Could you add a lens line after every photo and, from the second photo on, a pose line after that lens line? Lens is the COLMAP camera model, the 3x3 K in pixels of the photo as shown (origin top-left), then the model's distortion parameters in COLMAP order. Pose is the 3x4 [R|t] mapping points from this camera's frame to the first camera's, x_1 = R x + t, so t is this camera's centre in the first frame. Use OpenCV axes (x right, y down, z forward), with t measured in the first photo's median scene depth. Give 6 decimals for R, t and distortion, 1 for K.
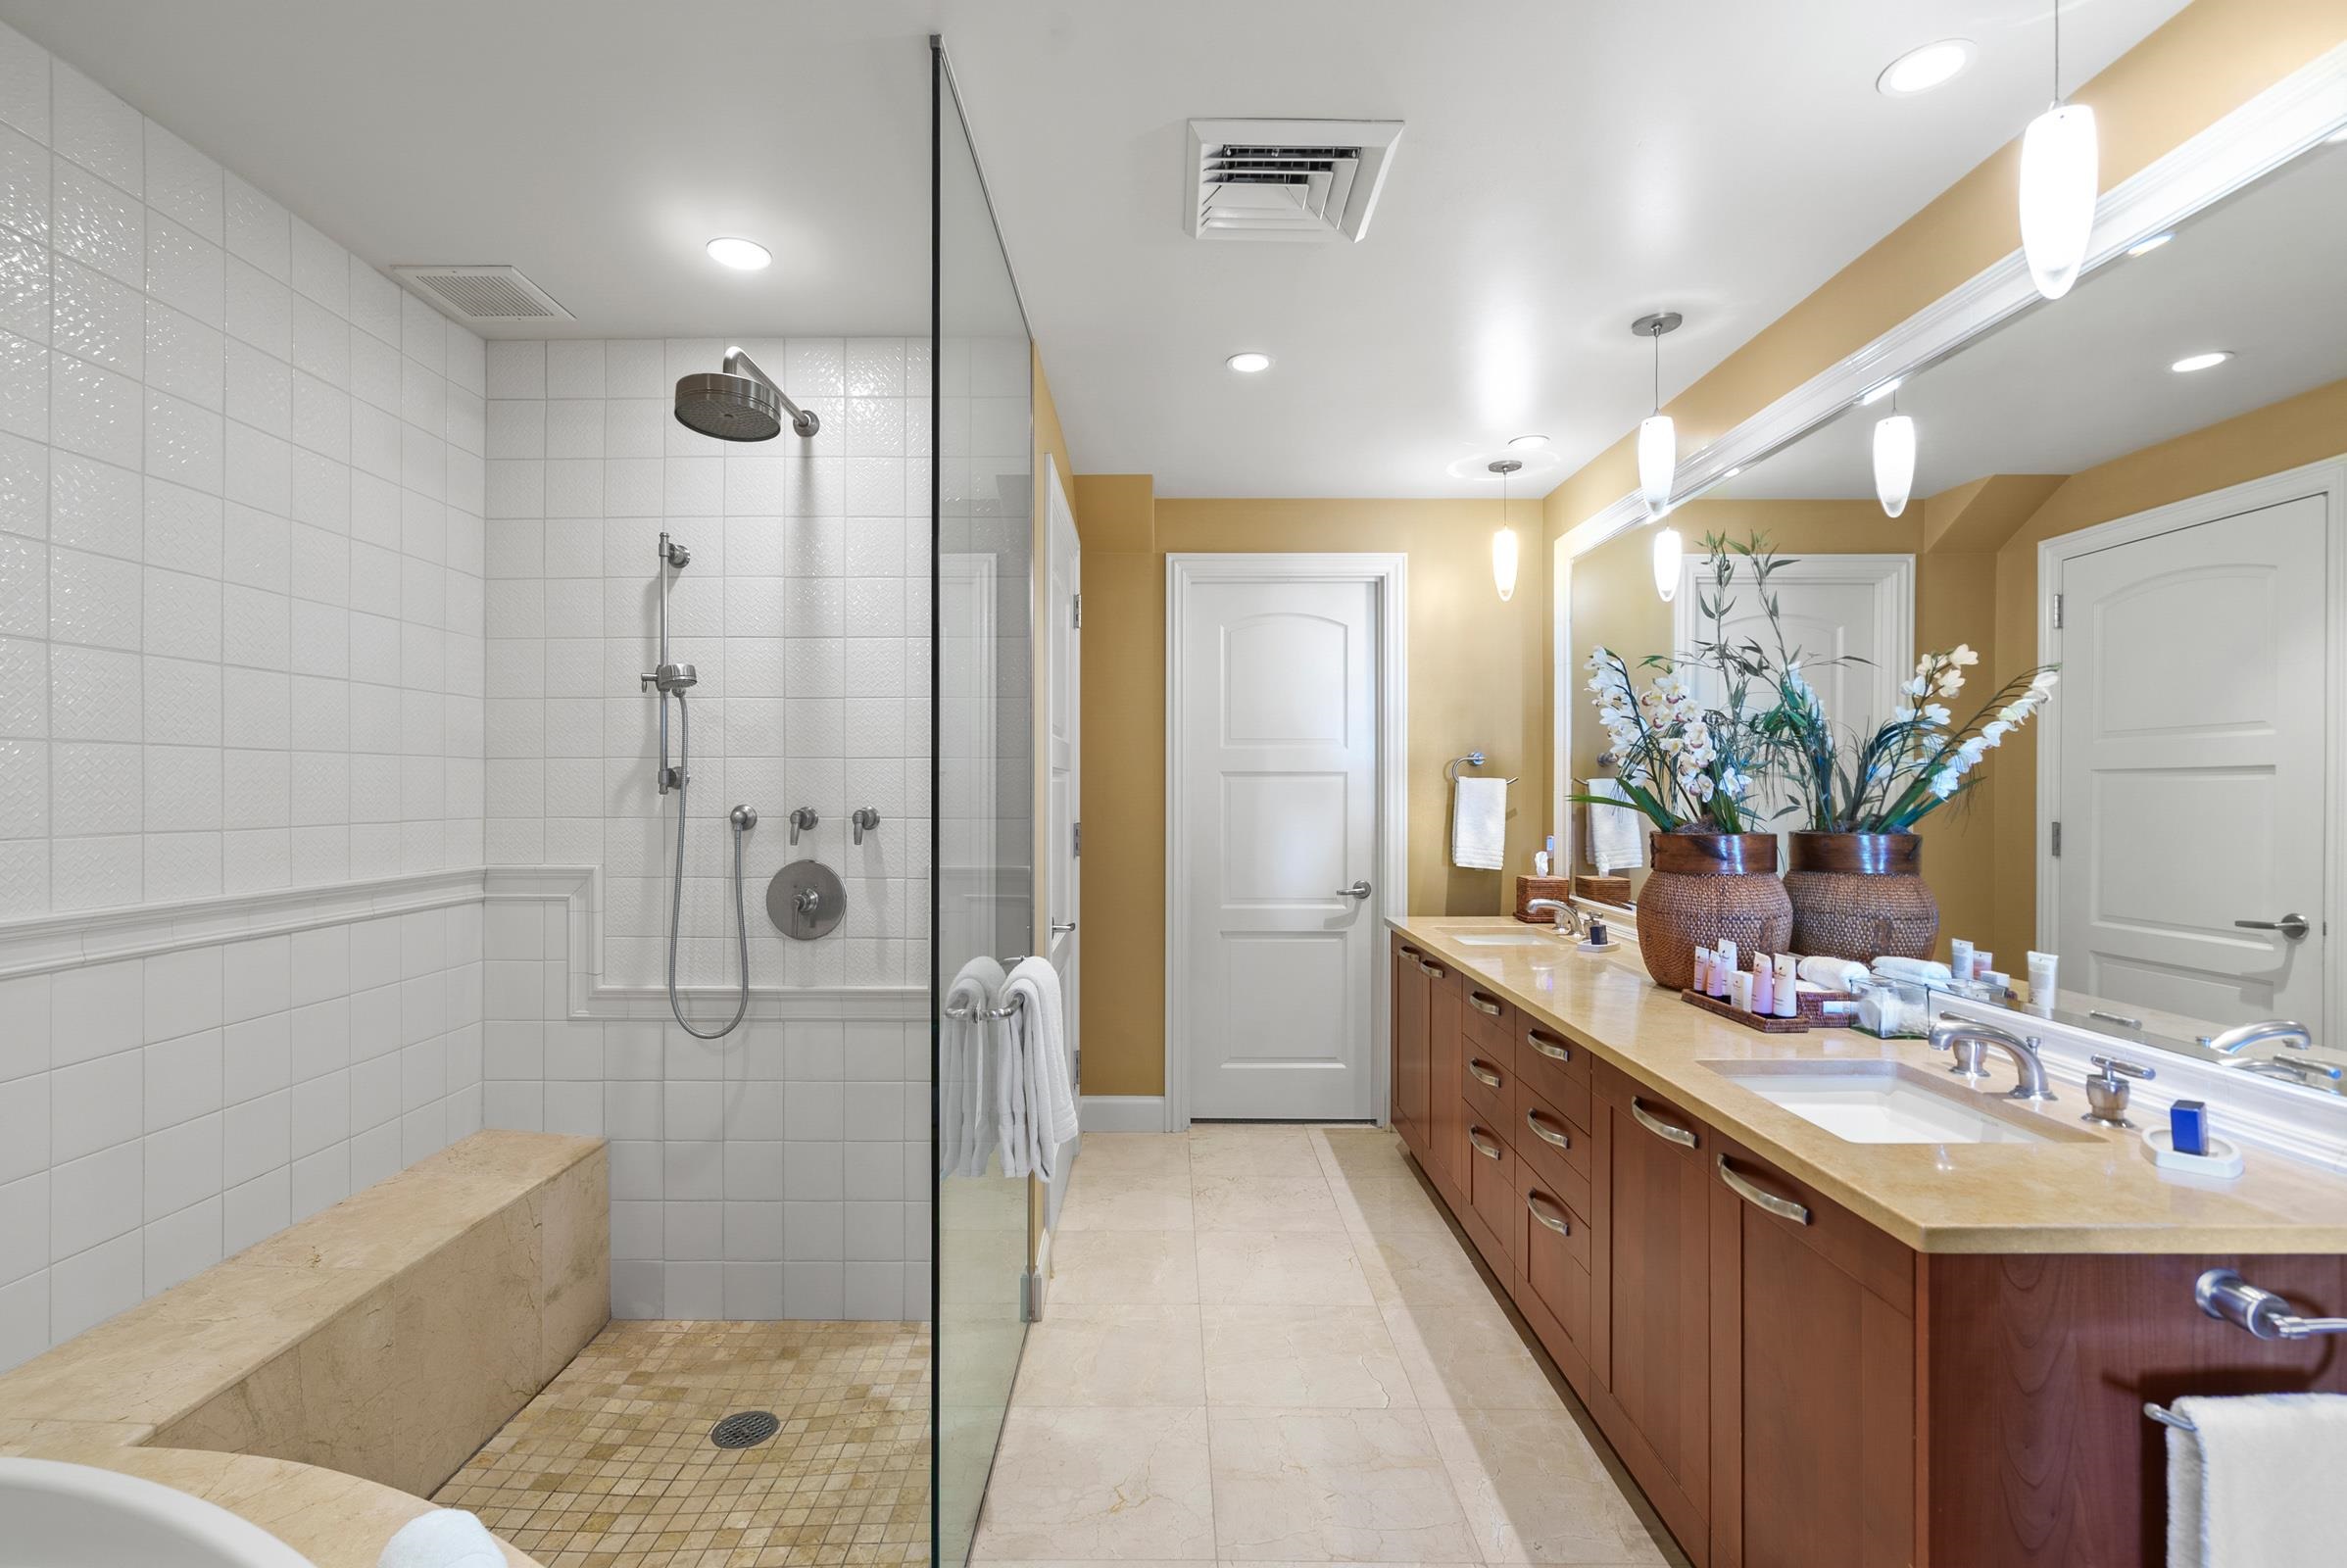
lens RADIAL K [[1063.0, 0, 1156.9], [0, 1063.0, 789.5], [0, 0, 1]] dist [-0.003076, 0.000085]
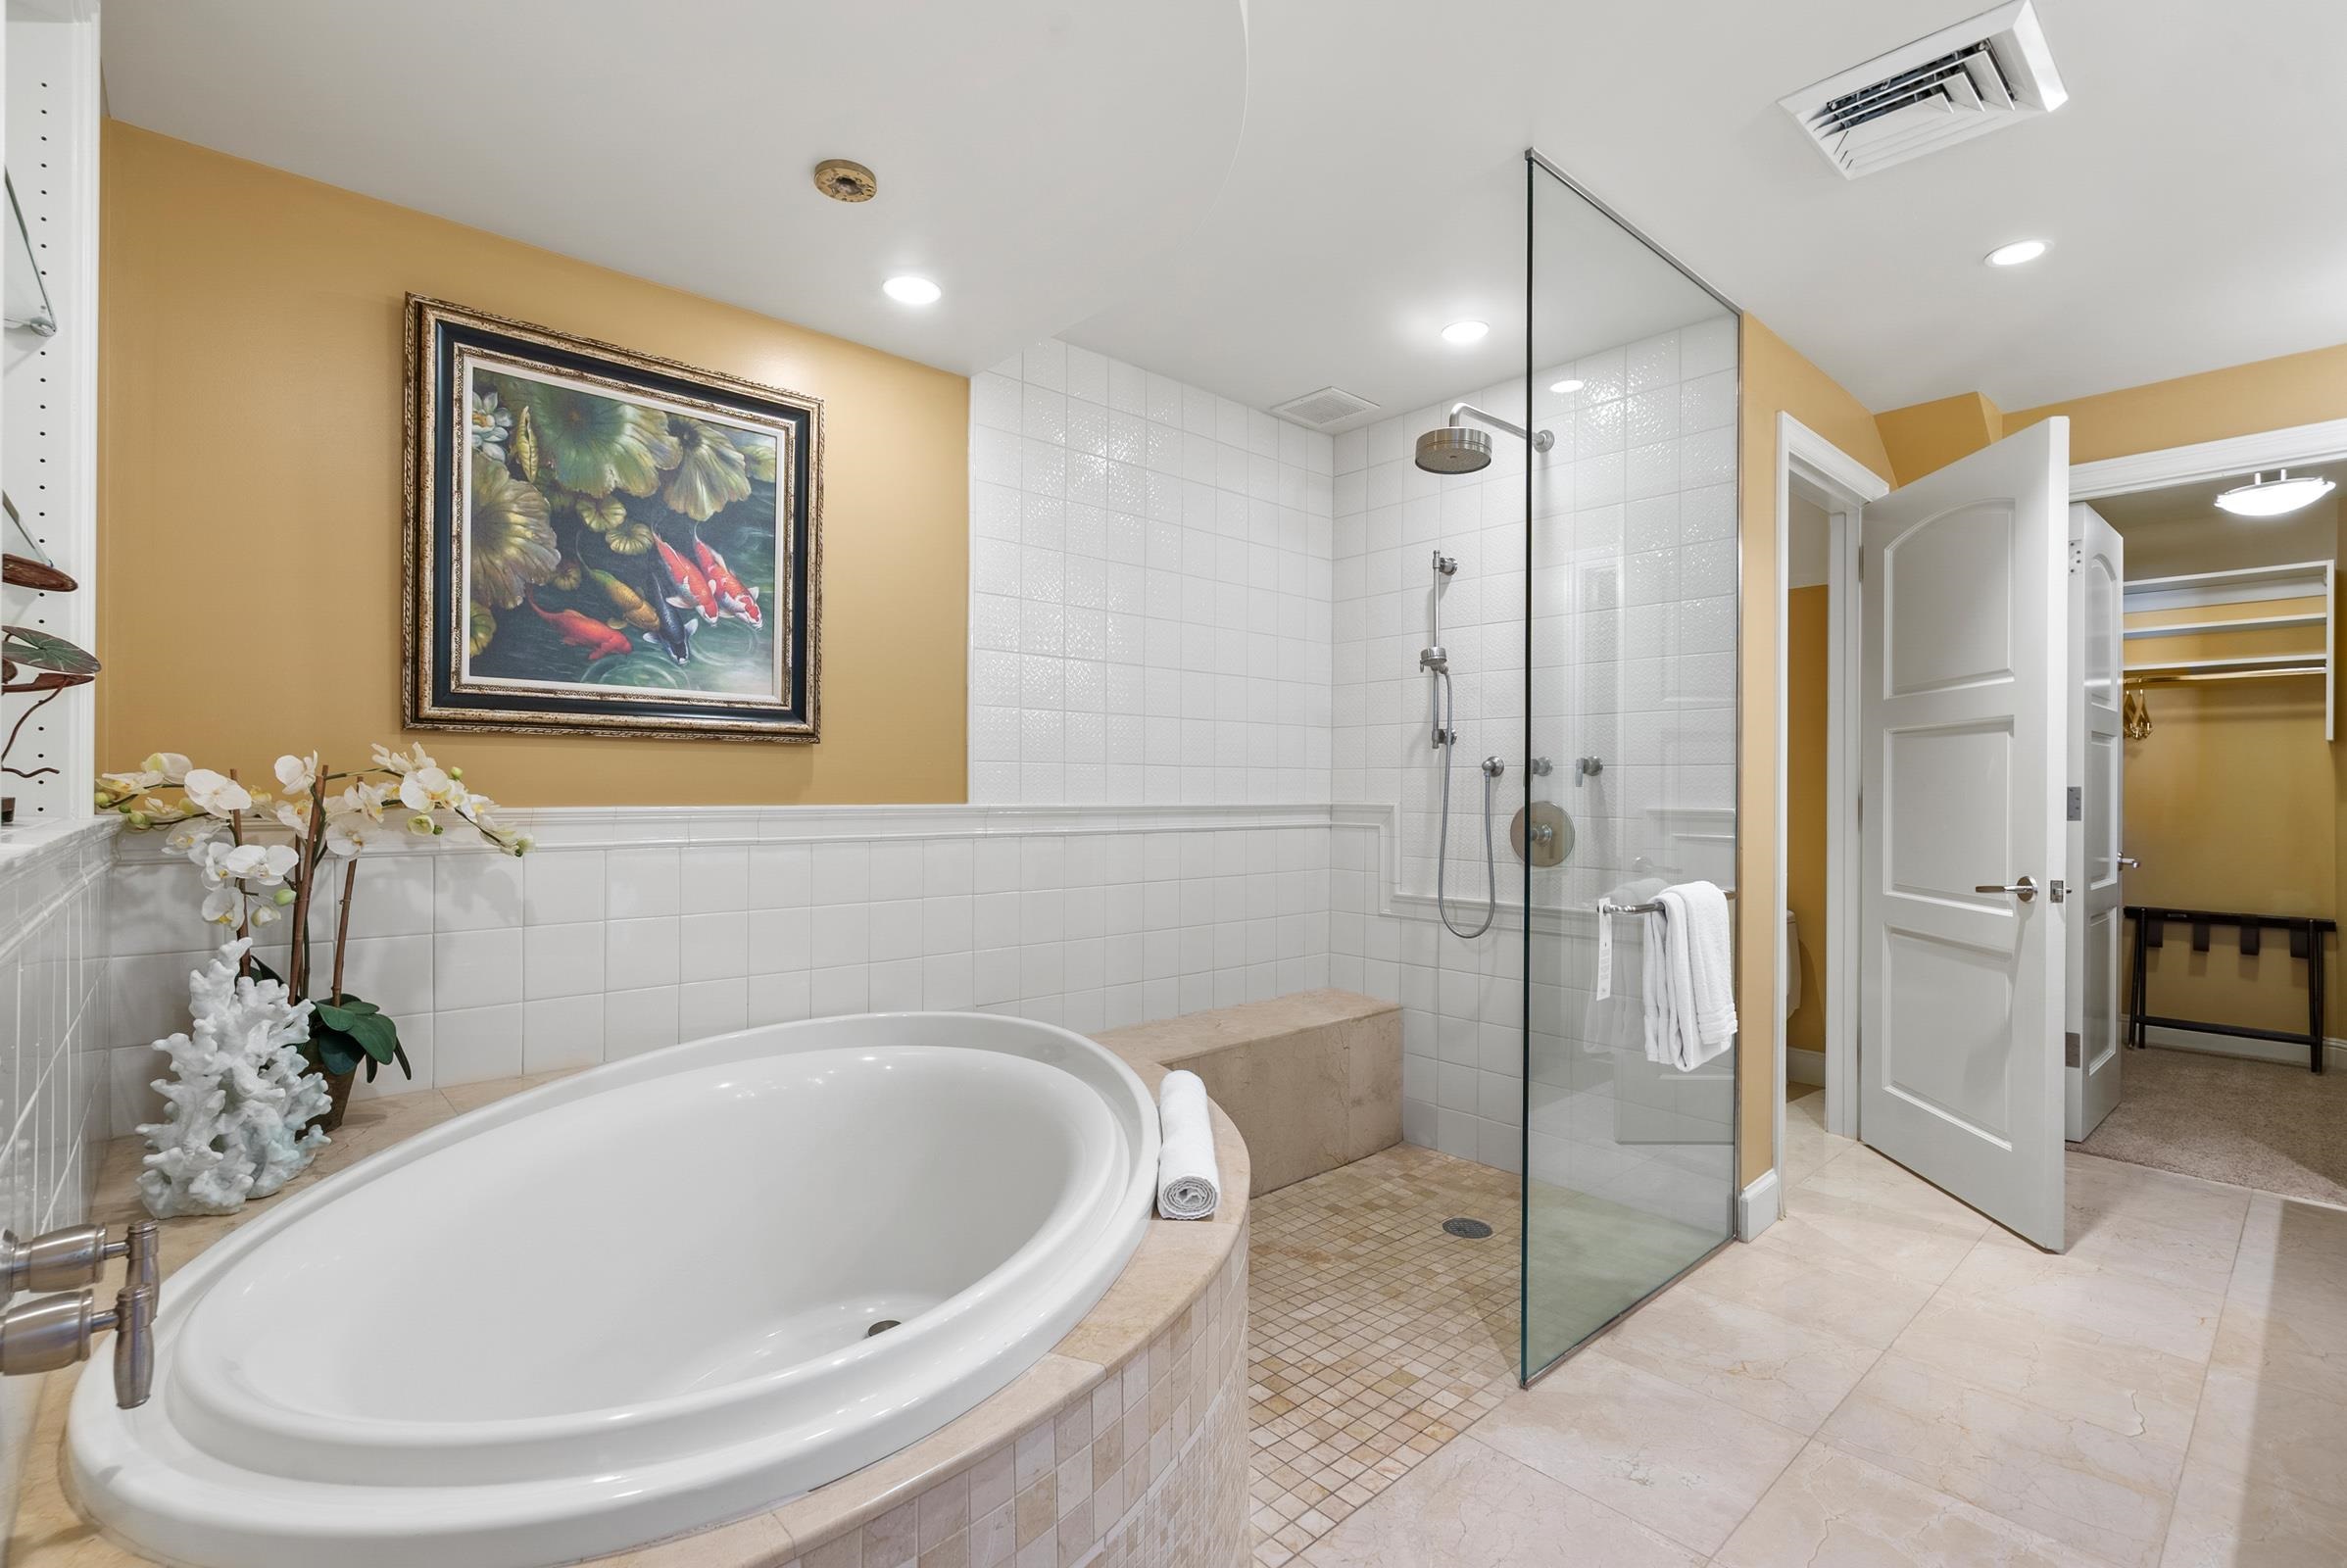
lens RADIAL K [[1063.0, 0, 1156.9], [0, 1063.0, 789.5], [0, 0, 1]] dist [-0.003076, 0.000085]
pose [[0.669523, 0.004382, -0.742779, 0.295974], [-0.006704, 0.999978, -0.000144, 0.060235], [0.742761, 0.005075, 0.669537, -0.146736]]
